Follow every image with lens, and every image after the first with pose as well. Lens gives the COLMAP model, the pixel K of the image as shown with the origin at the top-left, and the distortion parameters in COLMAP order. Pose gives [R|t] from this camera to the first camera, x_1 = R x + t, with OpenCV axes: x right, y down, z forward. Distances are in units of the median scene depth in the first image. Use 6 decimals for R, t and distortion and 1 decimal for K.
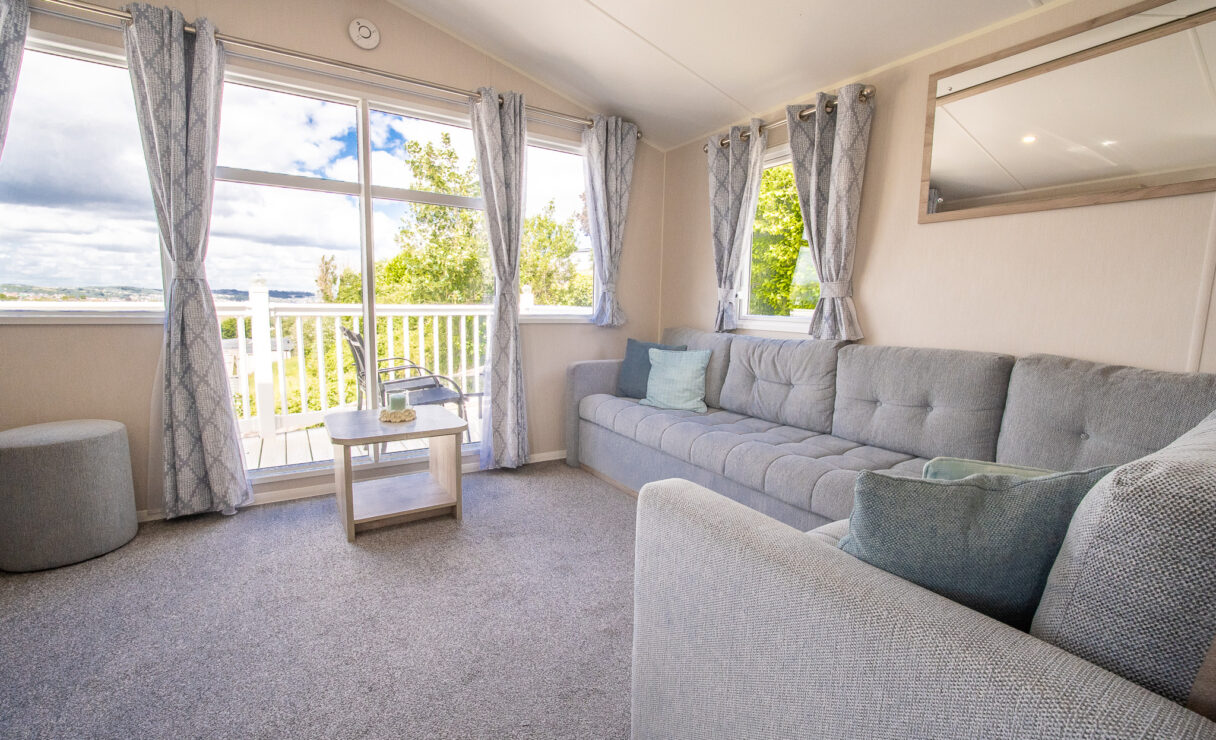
lens RADIAL K [[508.8, 0, 608.0], [0, 508.8, 370.0], [0, 0, 1]] dist [-0.030087, 0.006480]
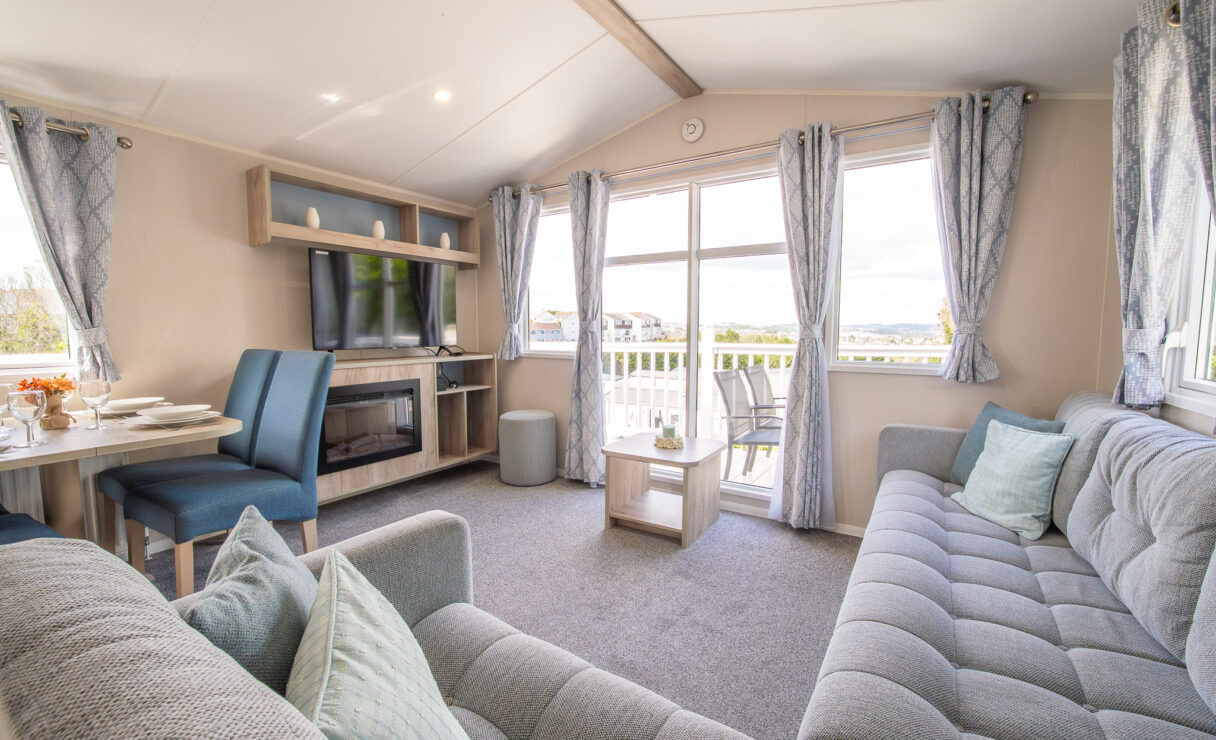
lens RADIAL K [[496.7, 0, 608.0], [0, 496.7, 370.0], [0, 0, 1]] dist [-0.014859, 0.000177]
pose [[0.423801, 0.053046, -0.904201, 0.500660], [-0.109978, 0.993911, 0.006762, -0.063265], [0.899054, 0.096576, 0.427055, 0.313559]]
